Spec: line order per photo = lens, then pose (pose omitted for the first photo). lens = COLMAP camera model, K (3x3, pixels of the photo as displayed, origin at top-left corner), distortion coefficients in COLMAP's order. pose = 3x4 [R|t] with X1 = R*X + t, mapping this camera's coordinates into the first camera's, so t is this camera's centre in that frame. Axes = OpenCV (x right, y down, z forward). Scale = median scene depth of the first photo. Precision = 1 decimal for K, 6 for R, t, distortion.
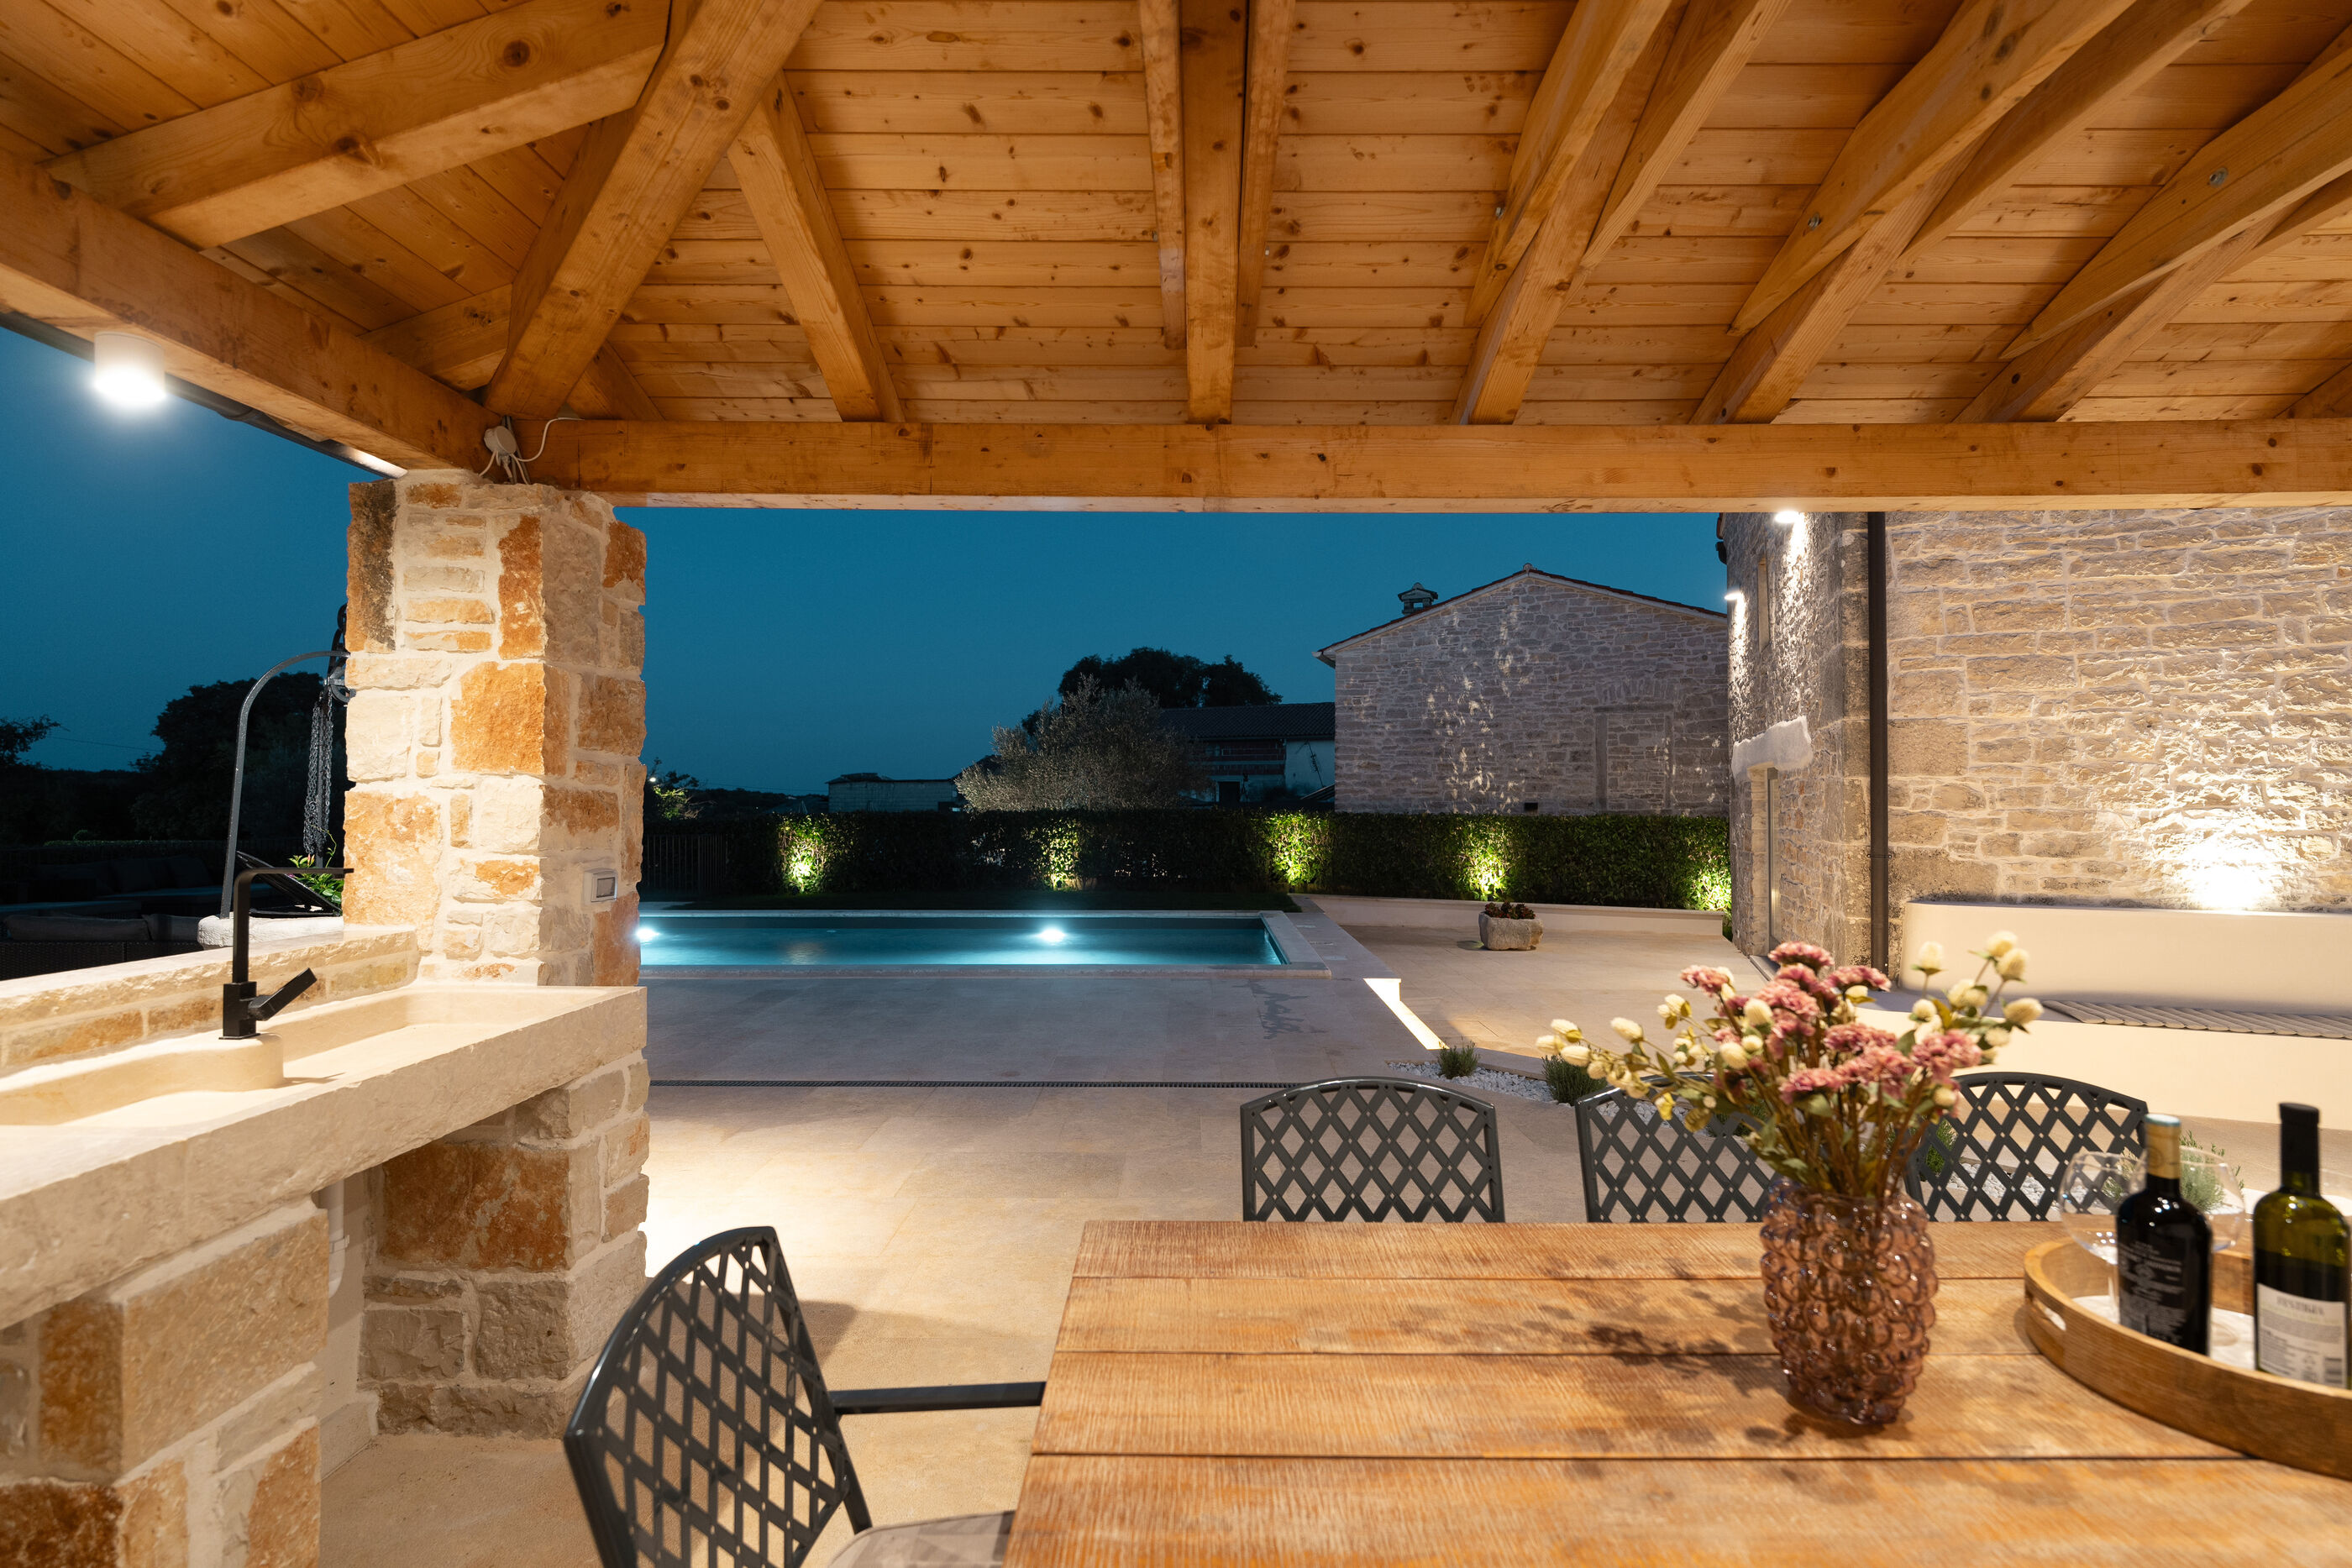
lens RADIAL K [[1048.9, 0, 1150.4], [0, 1048.9, 827.4], [0, 0, 1]] dist [-0.011861, 0.001526]
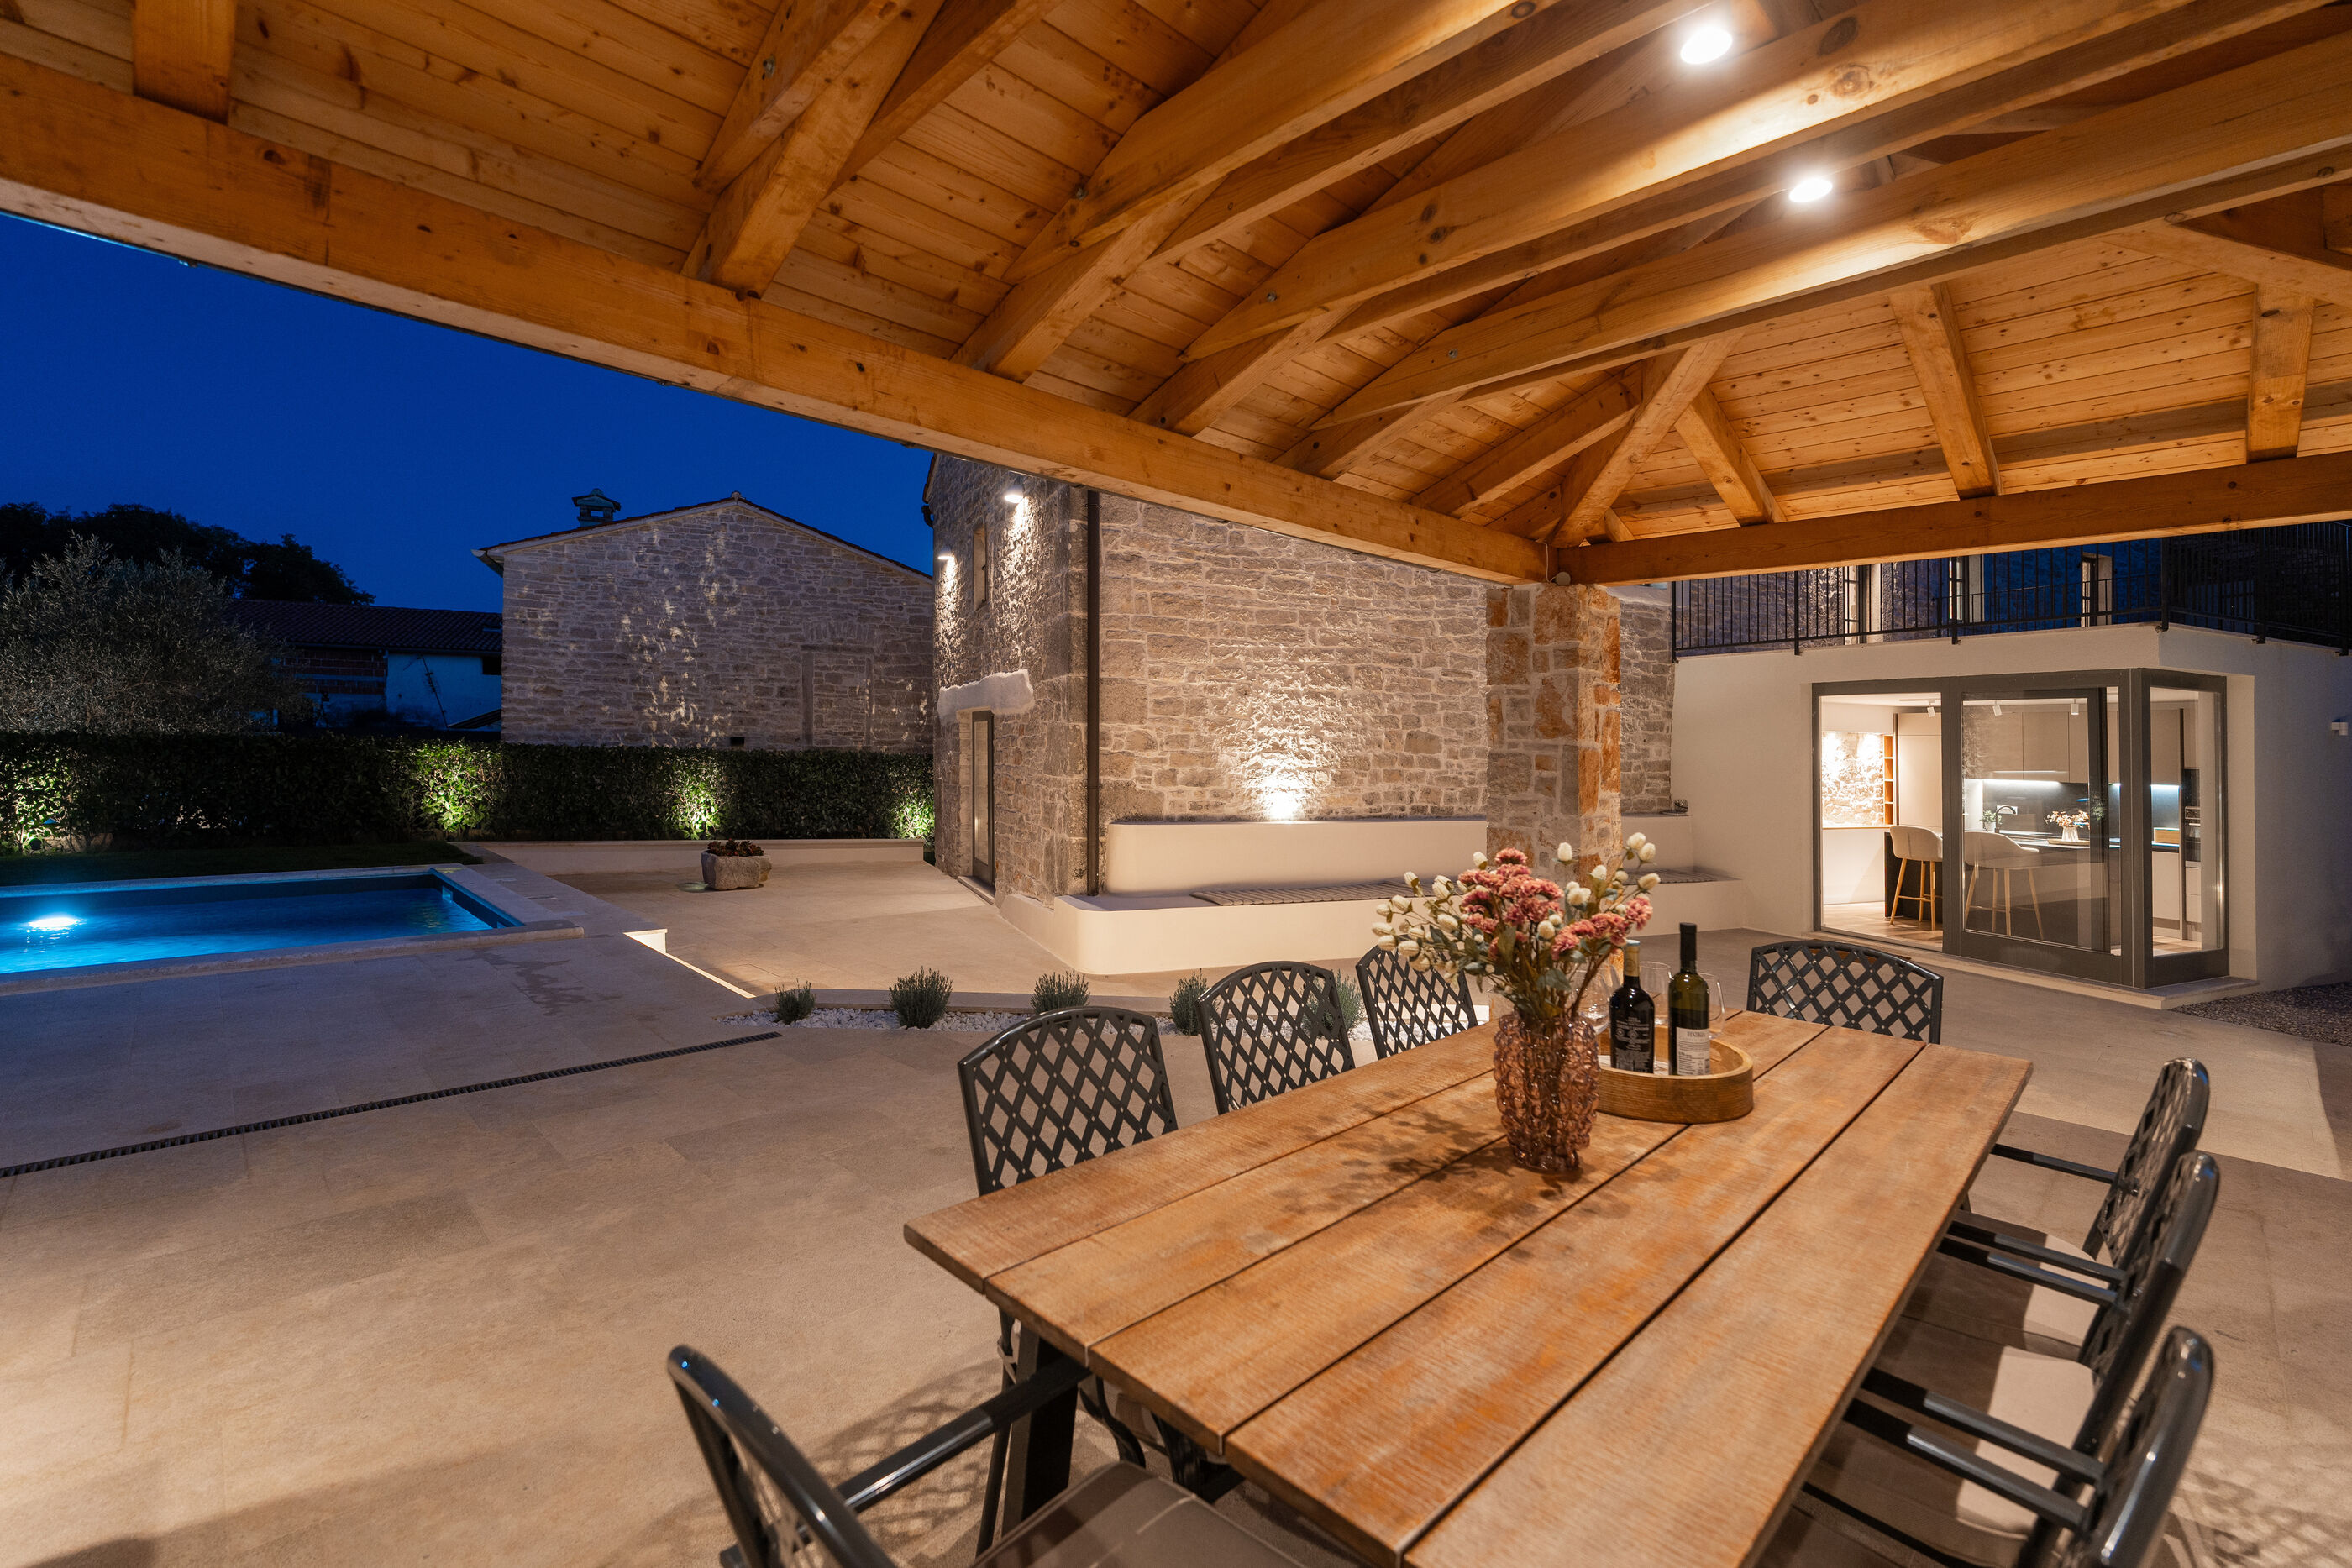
lens RADIAL K [[1050.2, 0, 1181.5], [0, 1050.2, 764.6], [0, 0, 1]] dist [-0.015404, 0.001034]
pose [[0.696033, 0.003408, 0.718002, -0.125035], [-0.005037, 0.999987, 0.000137, -0.000191], [-0.717992, -0.003711, 0.696041, 0.058350]]
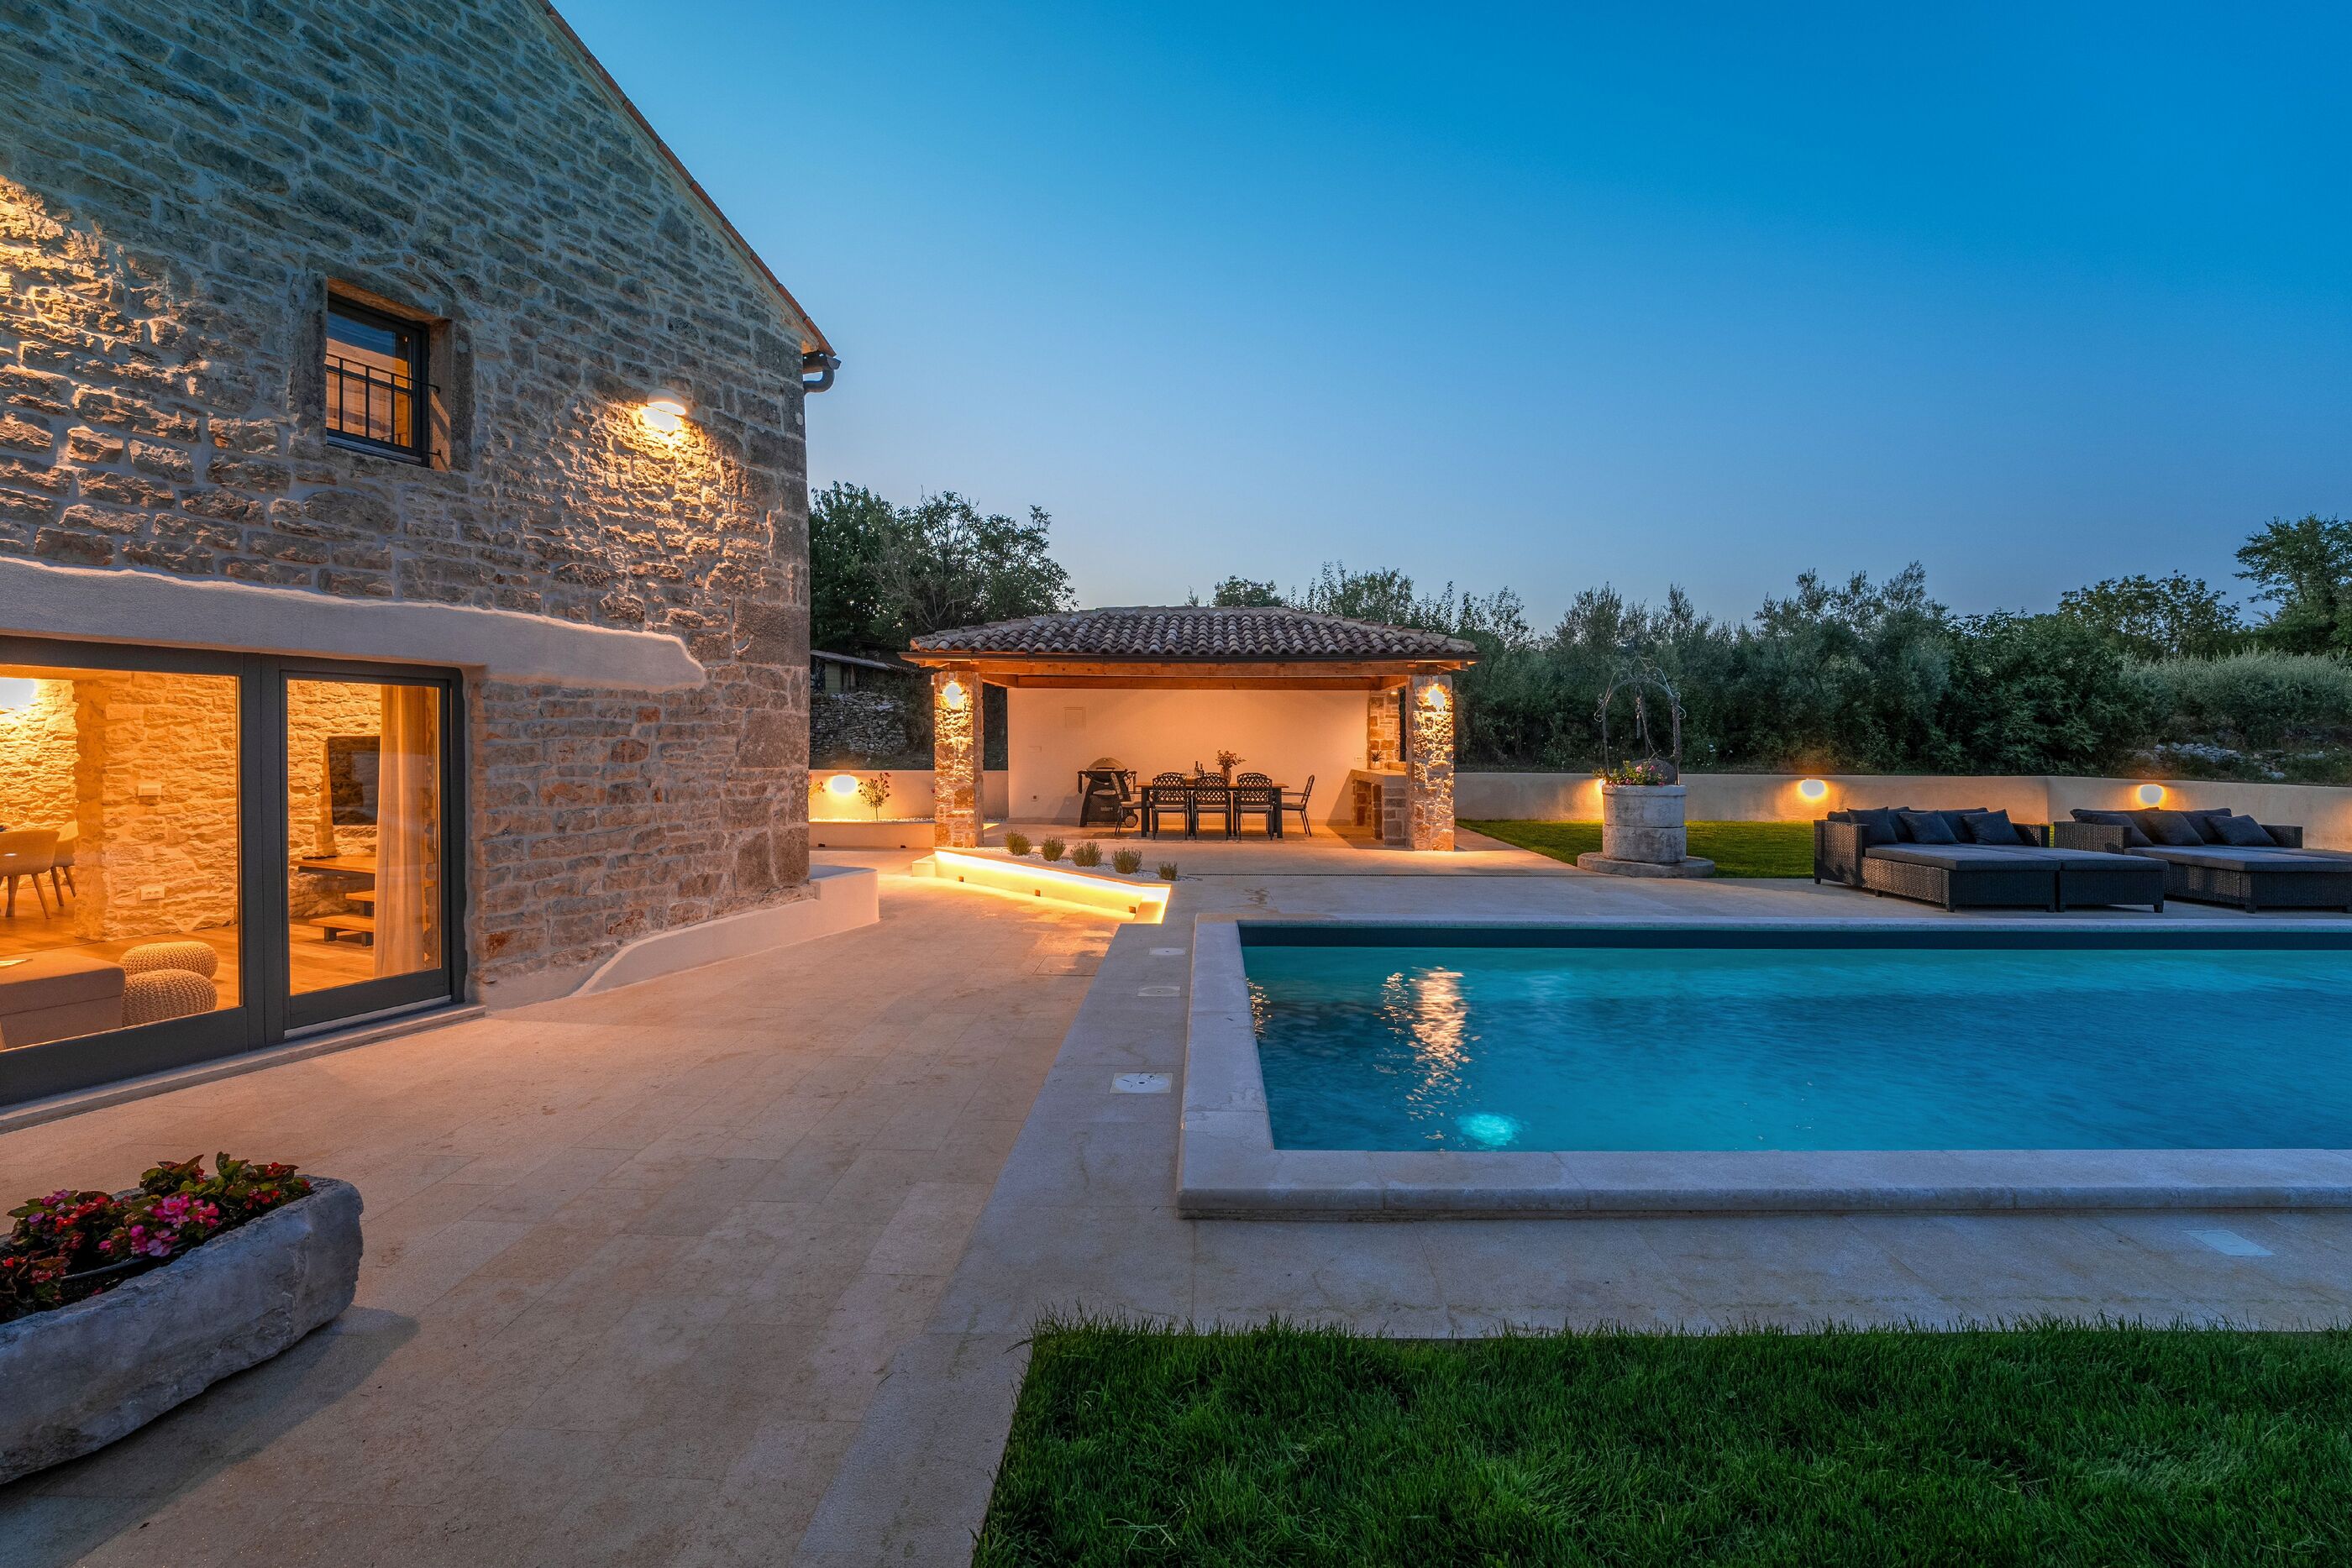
lens RADIAL K [[983.1, 0, 1185.6], [0, 983.1, 745.5], [0, 0, 1]] dist [-0.026424, 0.006025]
pose [[-0.999866, -0.007218, -0.014723, 0.240434], [-0.007592, 0.999646, 0.025515, -0.045156], [0.014534, 0.025623, -0.999566, 2.272394]]
